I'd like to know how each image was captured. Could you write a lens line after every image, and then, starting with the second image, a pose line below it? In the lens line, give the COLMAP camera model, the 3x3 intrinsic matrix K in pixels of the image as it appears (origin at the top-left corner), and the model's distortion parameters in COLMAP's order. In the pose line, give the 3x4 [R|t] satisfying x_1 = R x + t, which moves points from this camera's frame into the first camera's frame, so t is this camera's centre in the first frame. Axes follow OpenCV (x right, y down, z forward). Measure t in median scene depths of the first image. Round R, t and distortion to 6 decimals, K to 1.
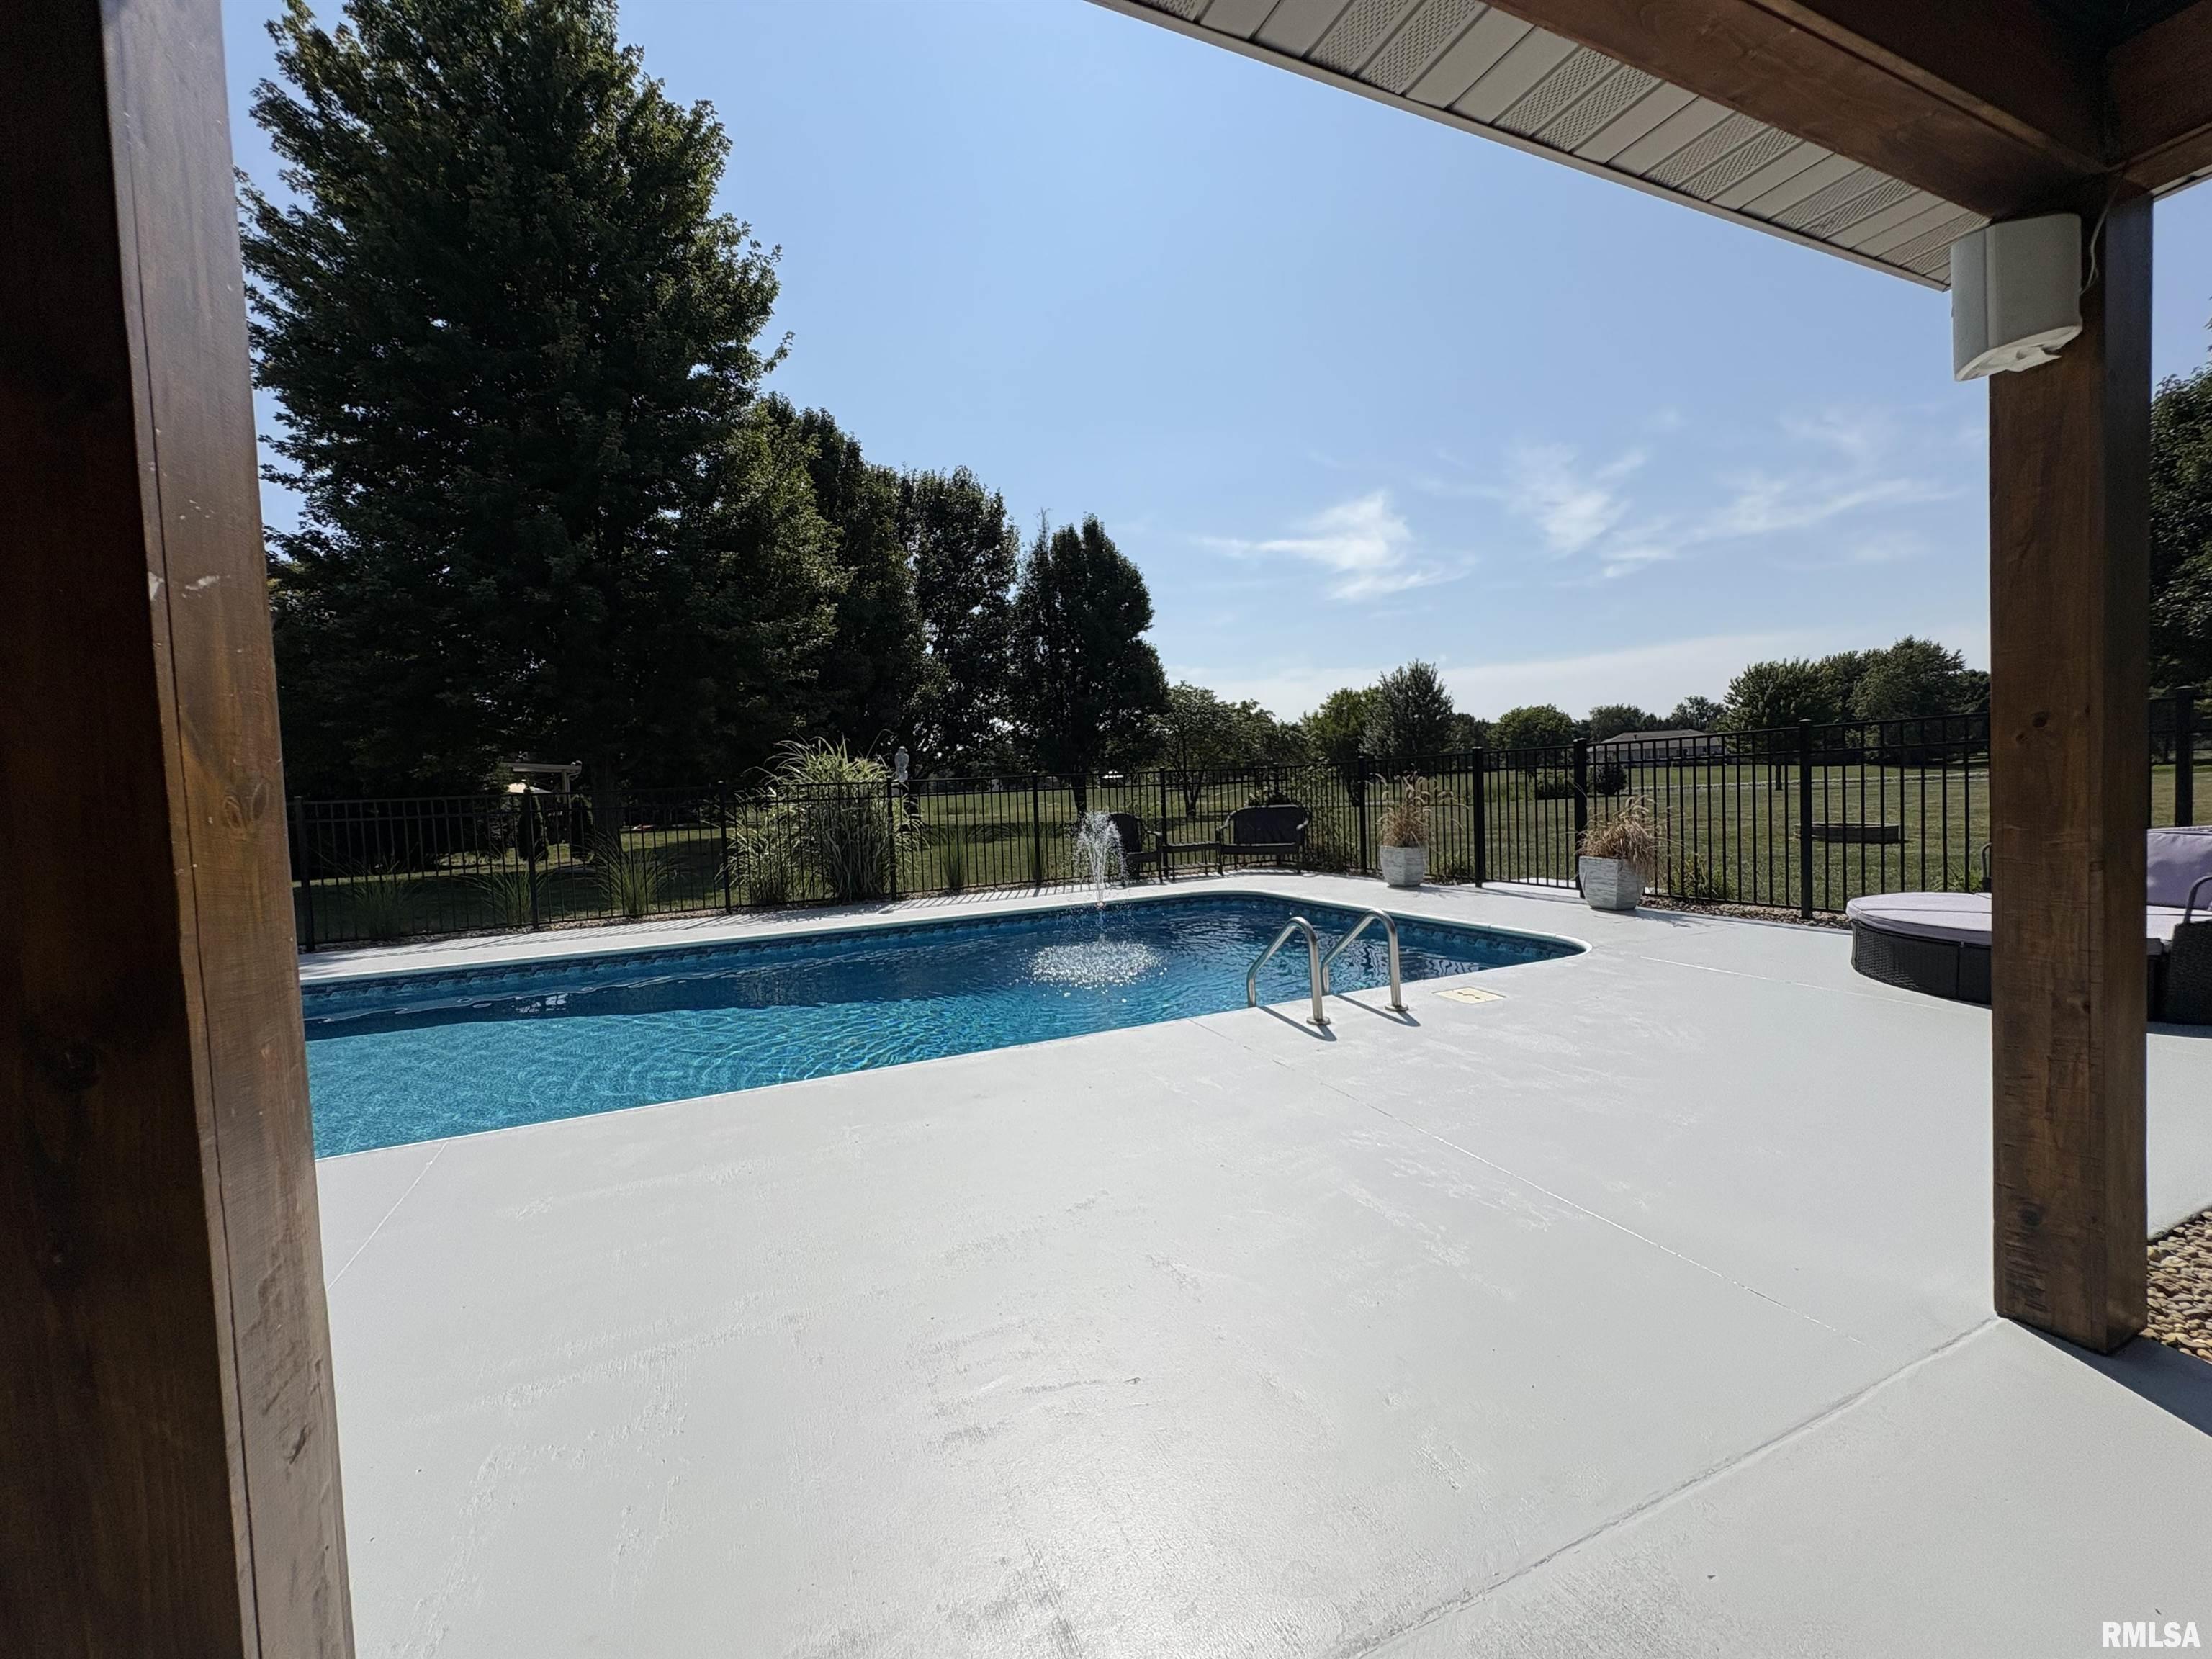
lens RADIAL K [[890.9, 0, 1106.0], [0, 890.9, 829.5], [0, 0, 1]] dist [-0.010378, 0.000332]
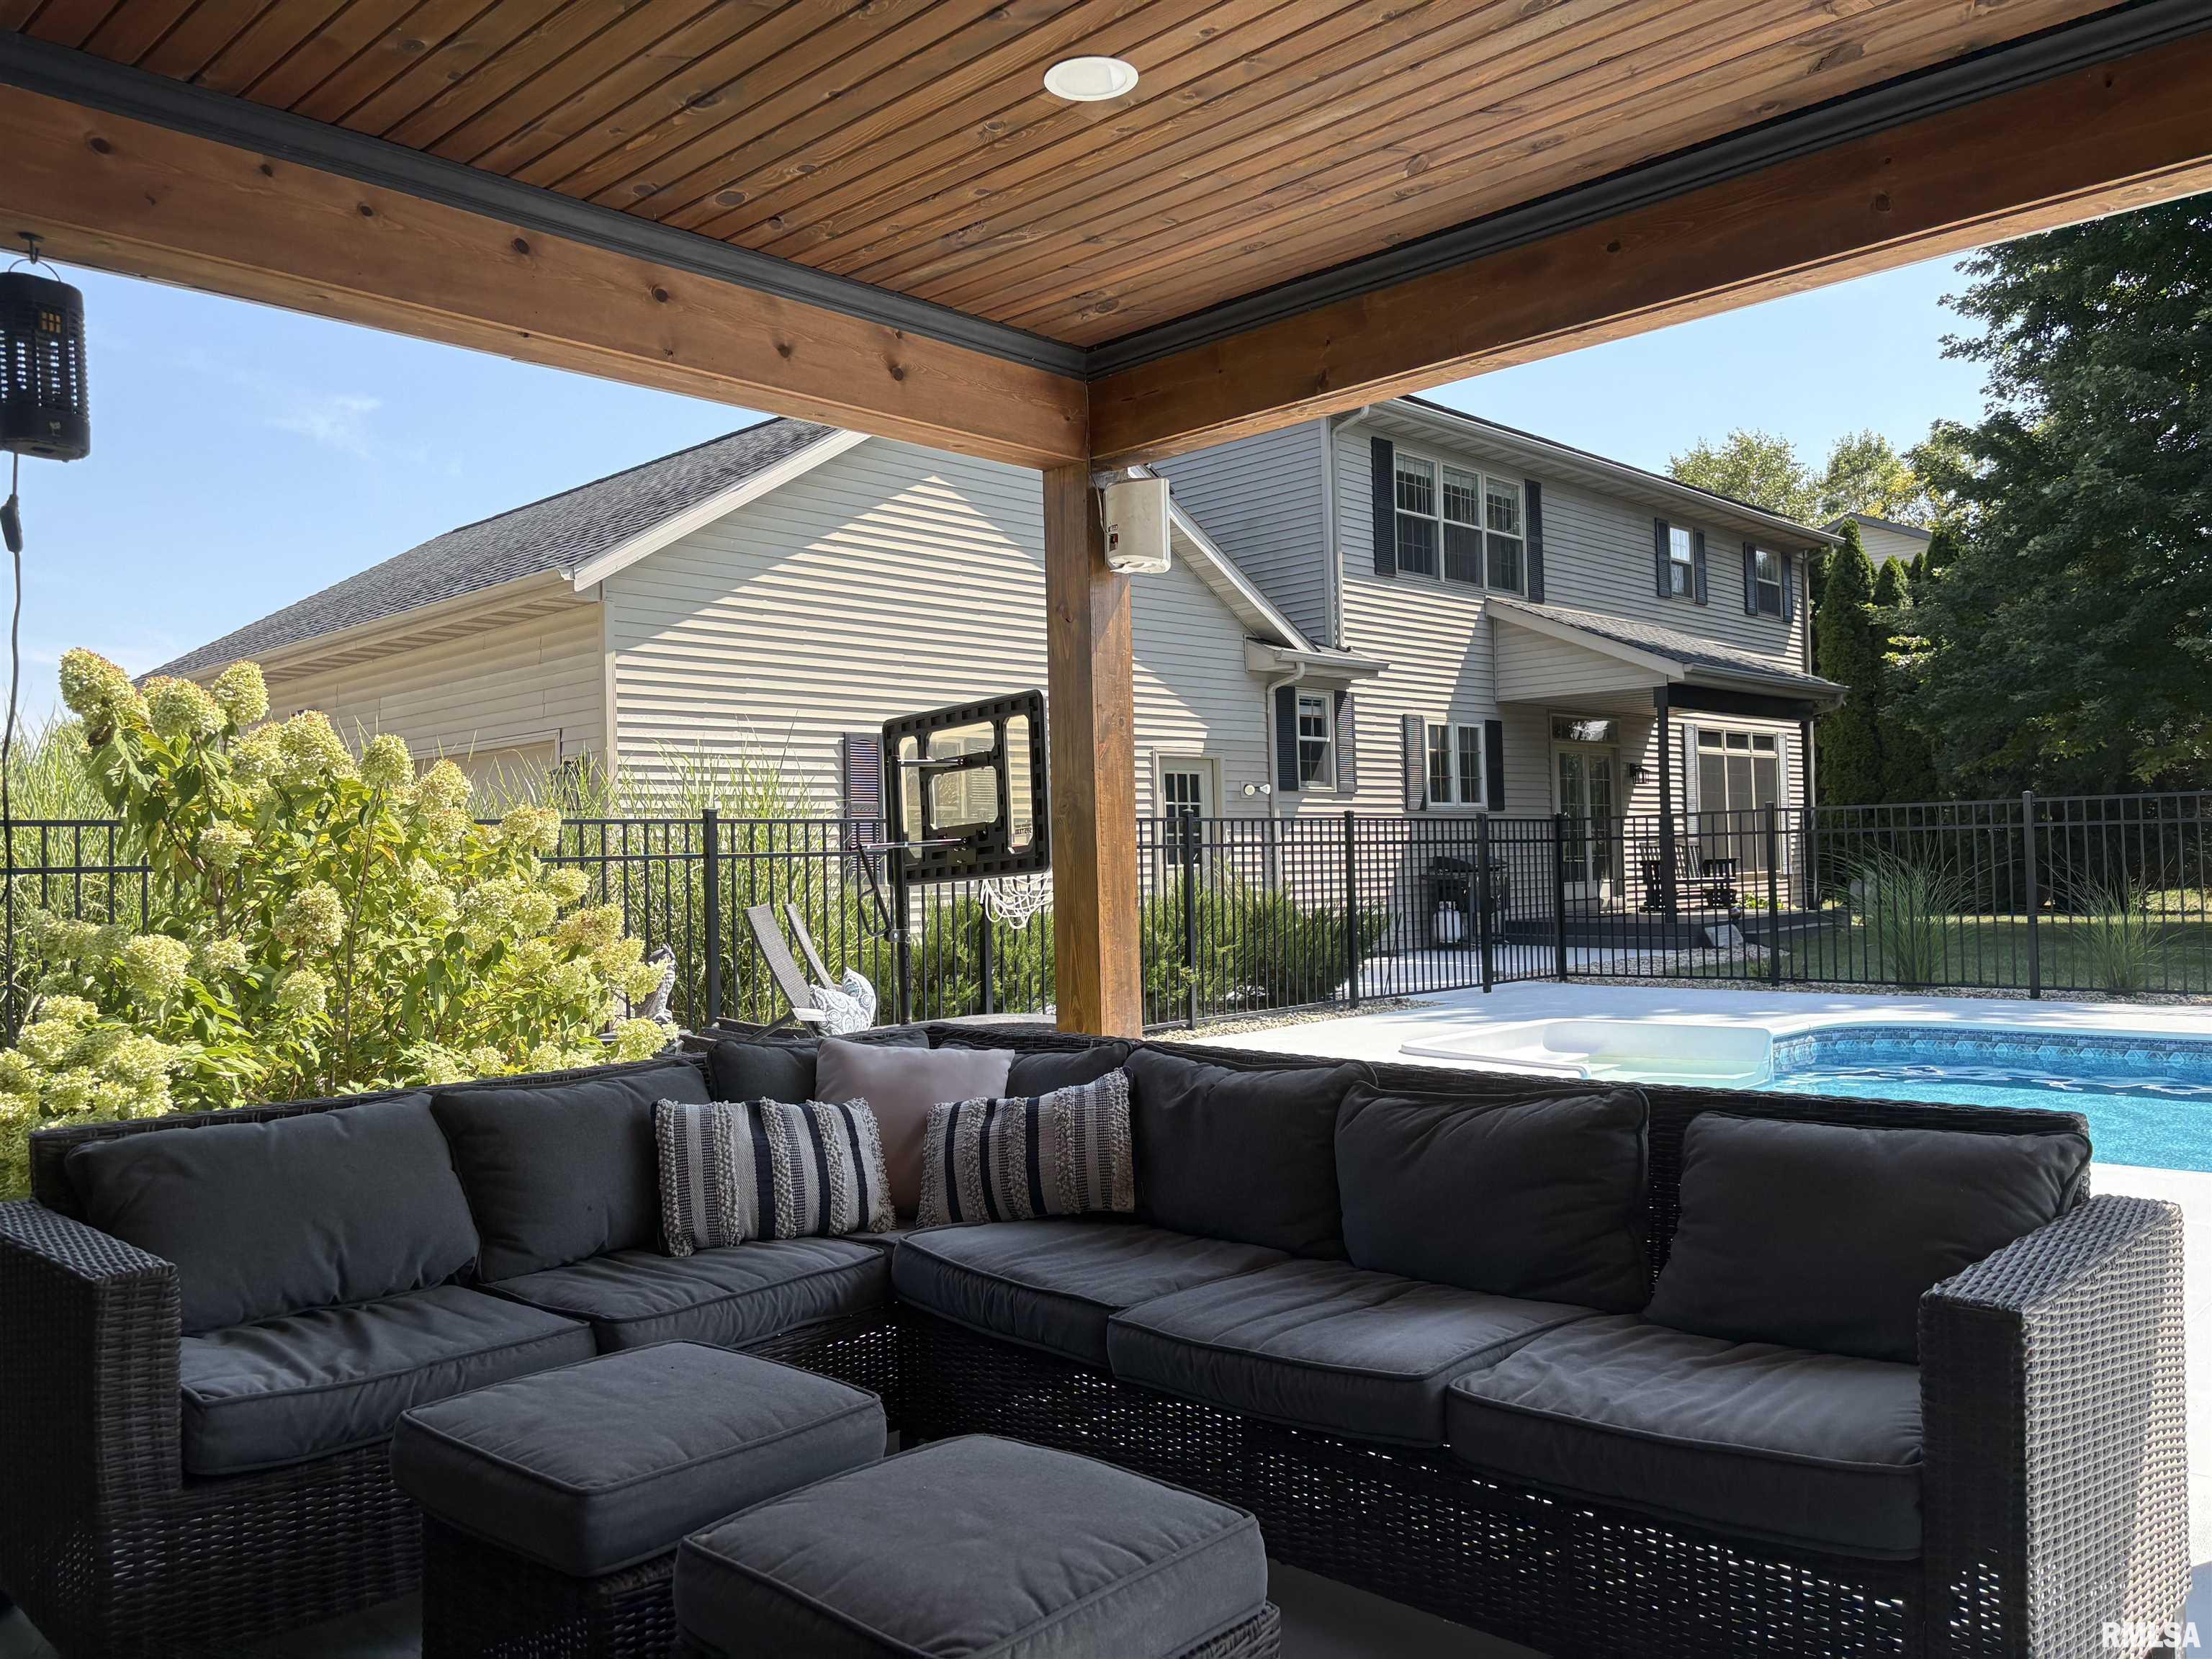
lens RADIAL K [[1662.8, 0, 1106.0], [0, 1662.8, 829.5], [0, 0, 1]] dist [0.050818, 0.000494]
pose [[0.390911, 0.015545, -0.920297, 0.053807], [-0.032534, 0.999466, 0.003063, 0.007898], [0.919853, 0.028744, 0.391208, -0.149752]]
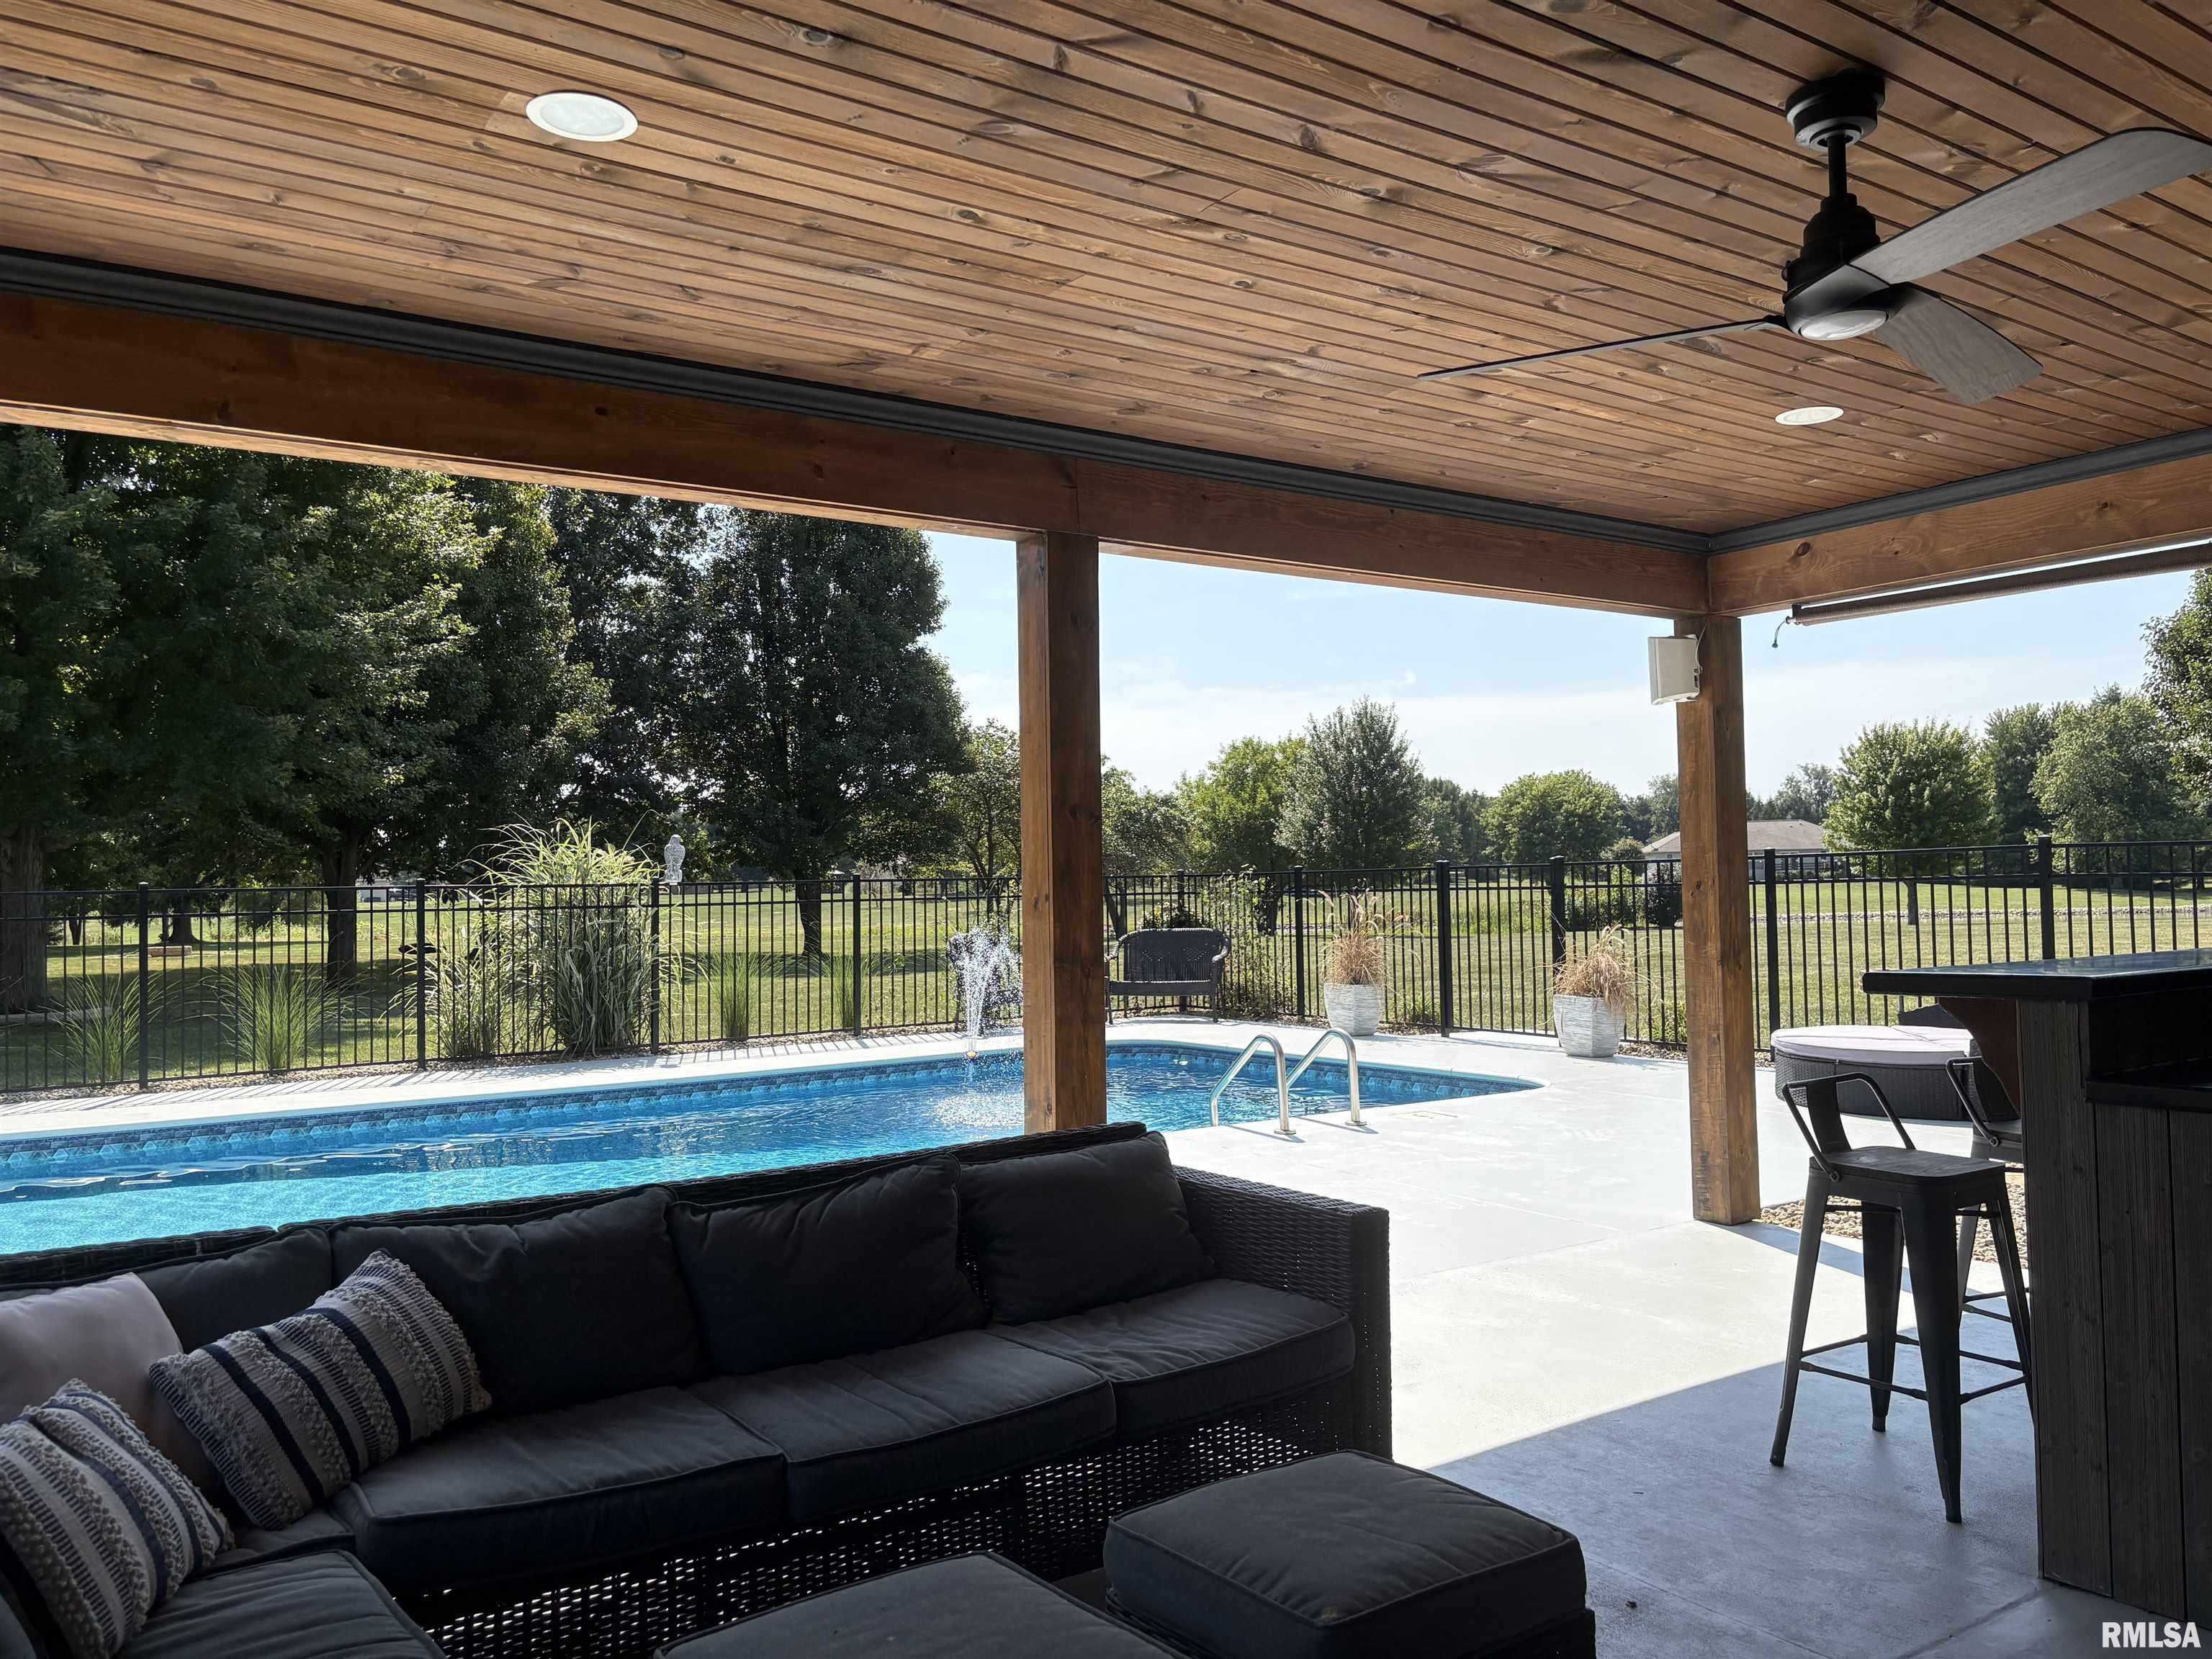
lens RADIAL K [[1669.5, 0, 1106.0], [0, 1669.5, 829.5], [0, 0, 1]] dist [0.037104, -0.007005]
pose [[0.982968, 0.031349, 0.181082, -0.088863], [-0.015550, 0.995997, -0.088019, 0.009828], [-0.183117, 0.083704, 0.979521, -0.244289]]
